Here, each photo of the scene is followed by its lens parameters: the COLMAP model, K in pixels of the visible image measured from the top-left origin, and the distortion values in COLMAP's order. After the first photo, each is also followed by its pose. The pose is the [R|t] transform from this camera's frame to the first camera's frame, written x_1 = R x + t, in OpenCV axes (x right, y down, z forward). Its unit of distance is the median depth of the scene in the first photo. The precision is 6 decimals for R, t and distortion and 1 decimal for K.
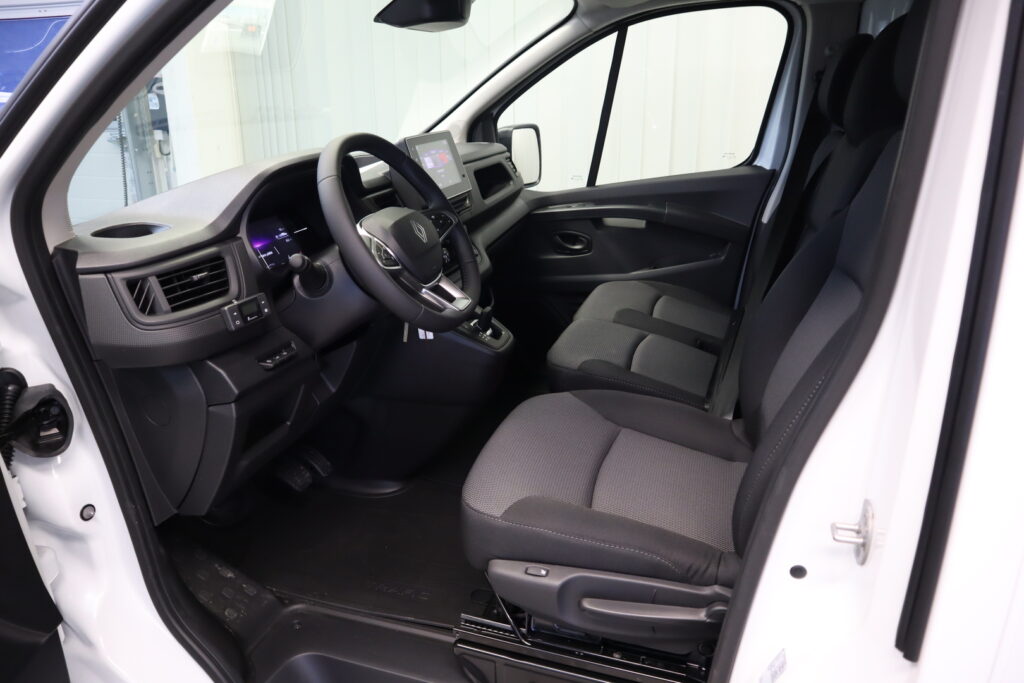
lens RADIAL K [[714.8, 0, 510.3], [0, 714.8, 342.5], [0, 0, 1]] dist [-0.092384, 0.037183]
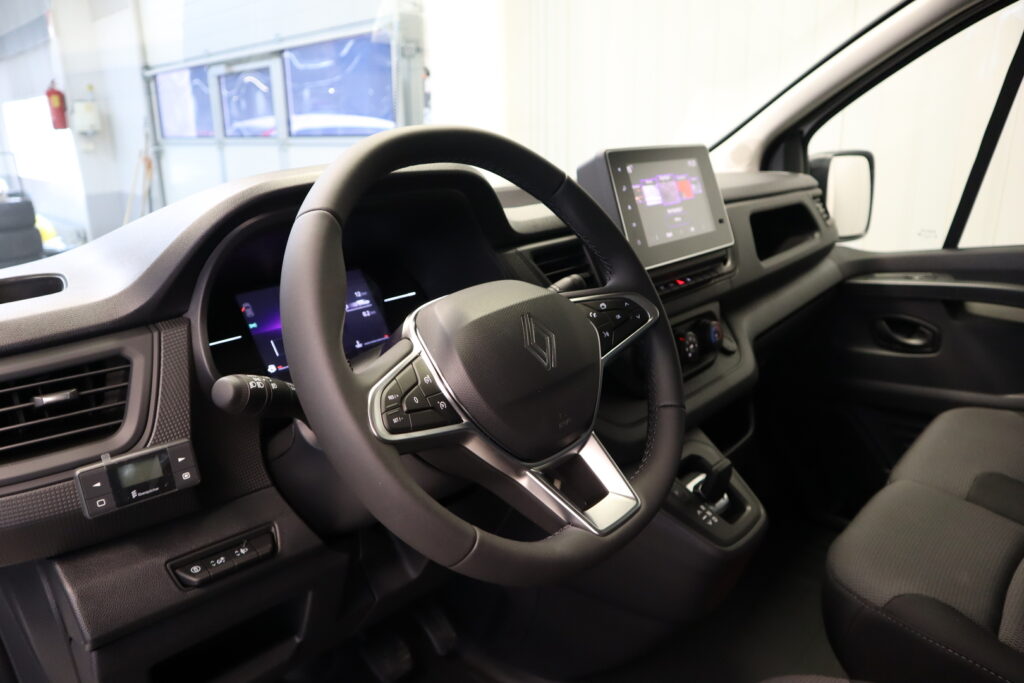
lens RADIAL K [[714.8, 0, 510.4], [0, 714.8, 339.4], [0, 0, 1]] dist [-0.092384, 0.037183]
pose [[0.904543, 0.127375, -0.406913, 0.024834], [-0.145788, 0.989211, -0.014429, -0.092128], [0.400685, 0.072375, 0.913353, 0.355972]]
